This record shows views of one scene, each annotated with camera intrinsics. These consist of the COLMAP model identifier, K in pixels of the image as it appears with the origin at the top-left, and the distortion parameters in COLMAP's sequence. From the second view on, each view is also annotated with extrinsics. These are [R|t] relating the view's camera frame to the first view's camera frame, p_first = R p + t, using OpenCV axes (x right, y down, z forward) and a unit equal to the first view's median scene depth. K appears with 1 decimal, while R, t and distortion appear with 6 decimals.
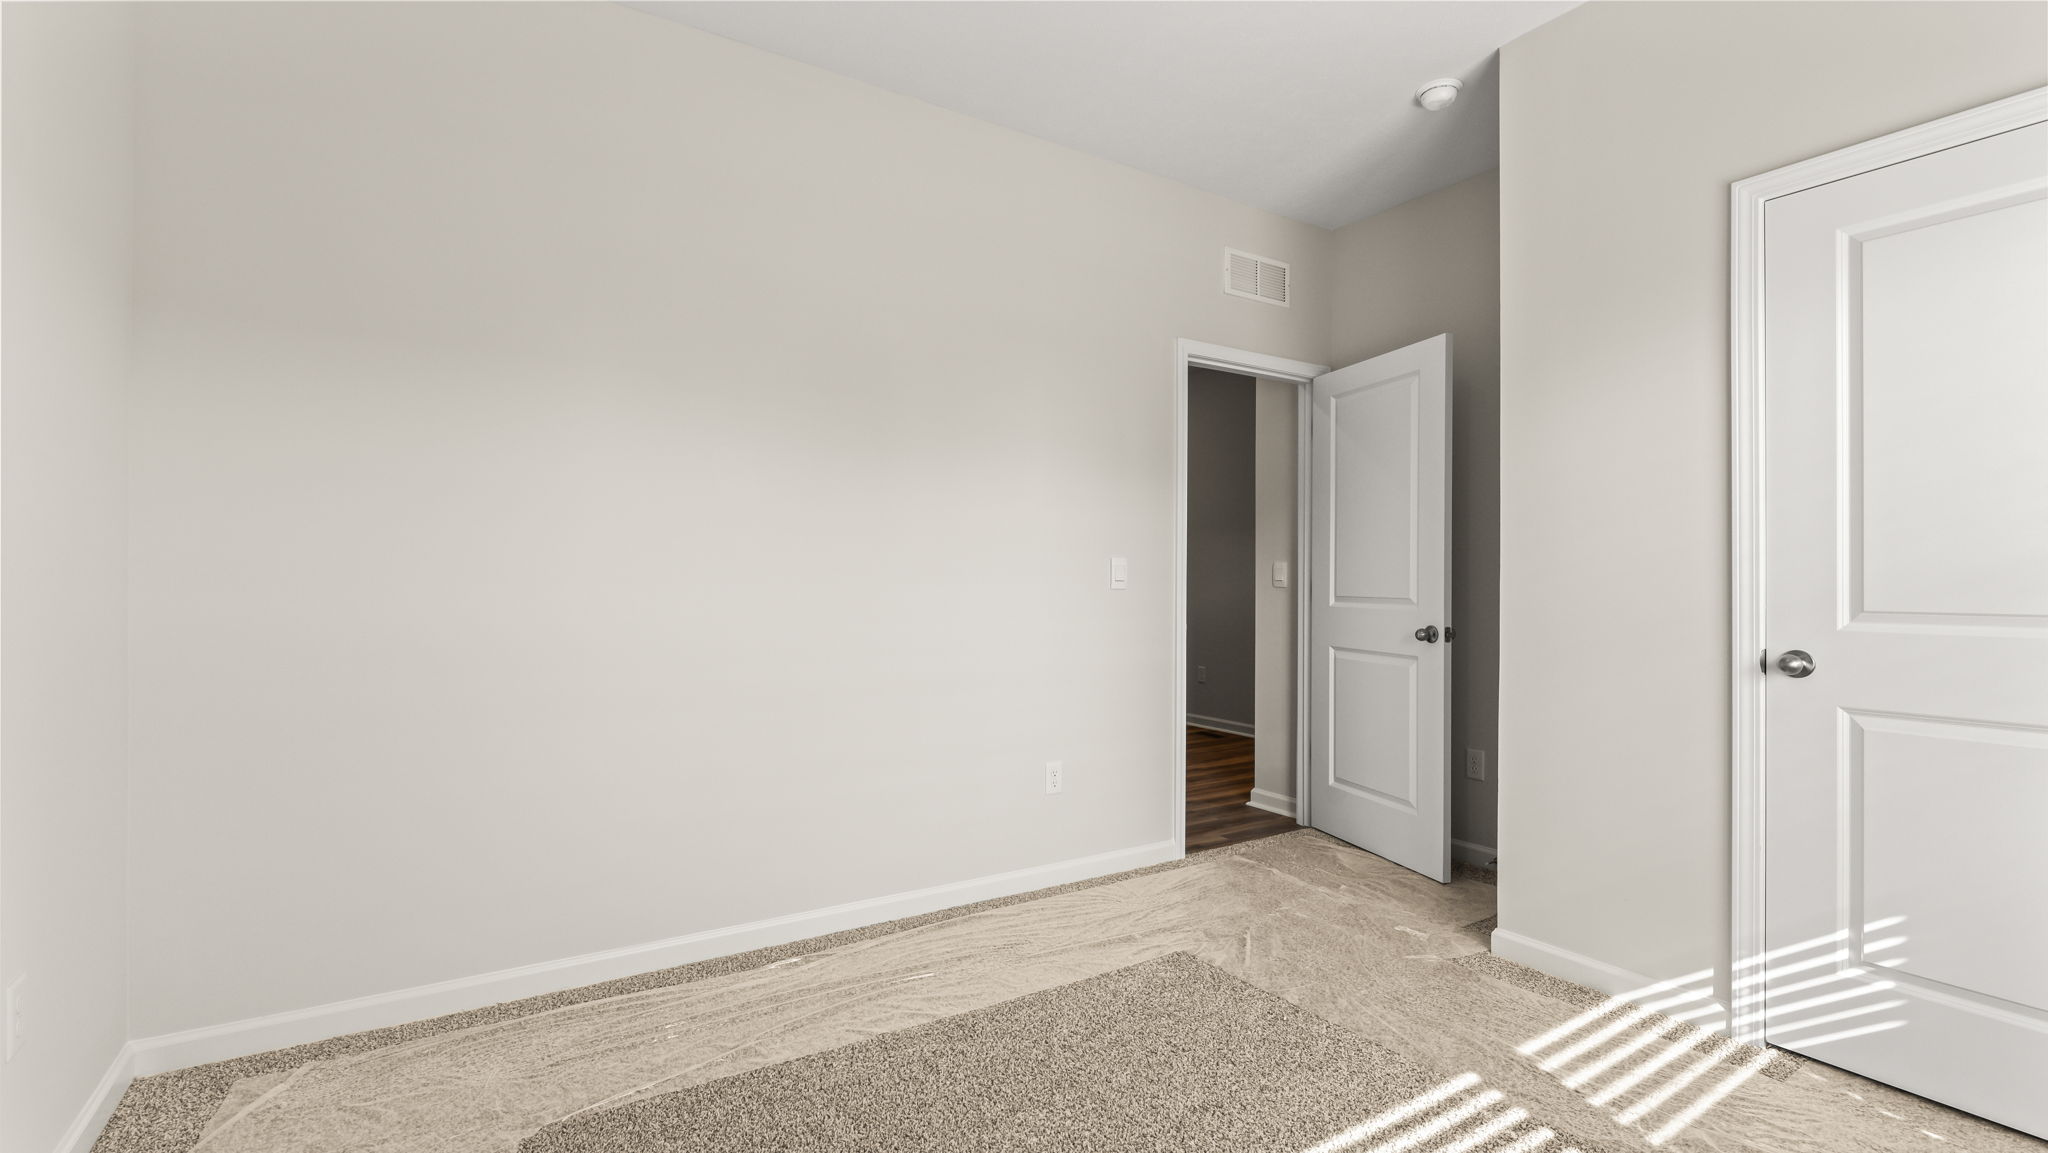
lens RADIAL K [[909.3, 0, 1019.3], [0, 909.3, 575.8], [0, 0, 1]] dist [-0.003244, -0.000480]
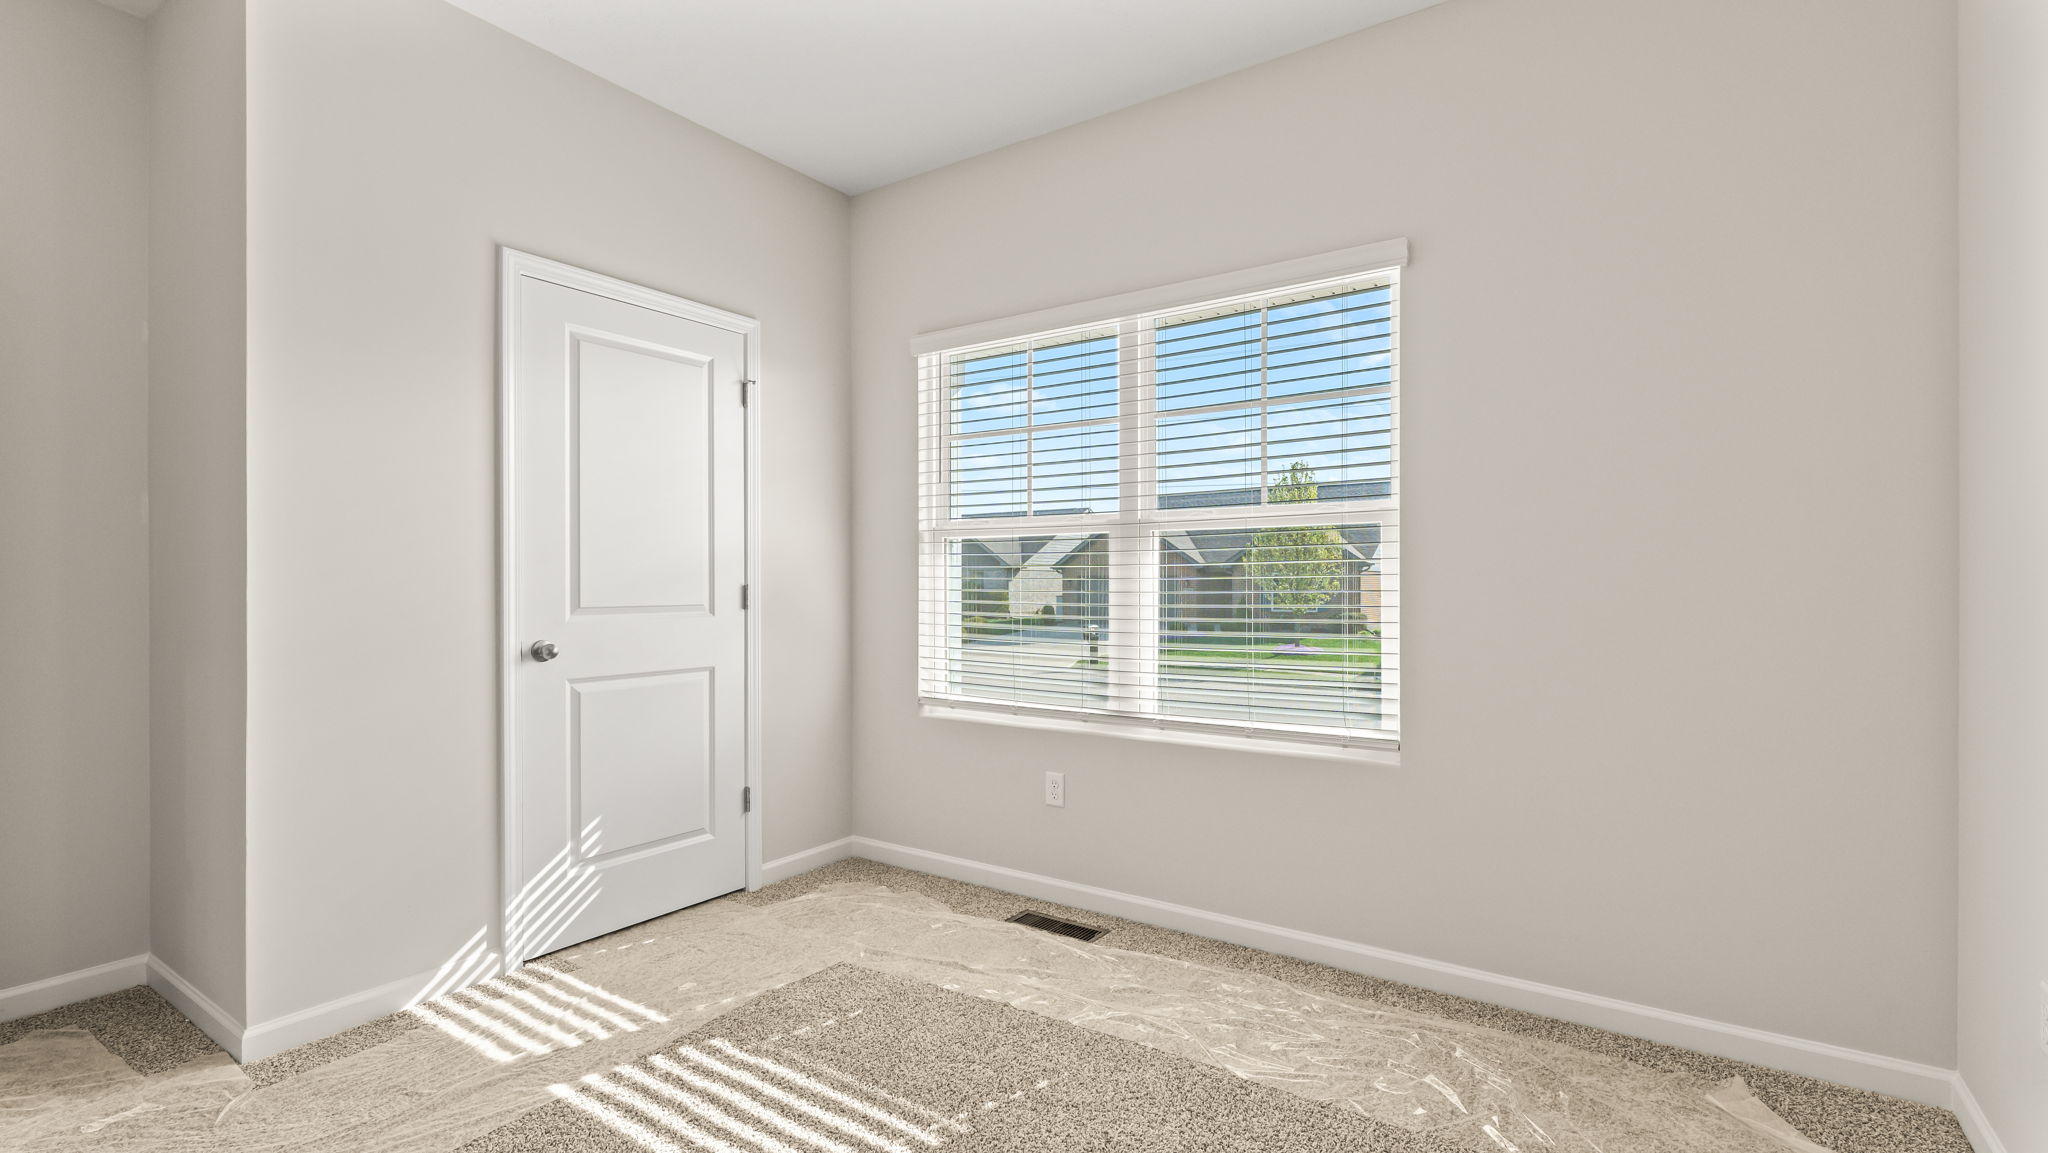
lens RADIAL K [[928.4, 0, 1024.0], [0, 928.4, 576.5], [0, 0, 1]] dist [0.000367, 0.000184]
pose [[-0.386348, -0.004180, 0.922344, -0.611058], [-0.006213, 0.999979, 0.001929, -0.014687], [-0.922332, -0.004985, -0.386366, 0.880193]]
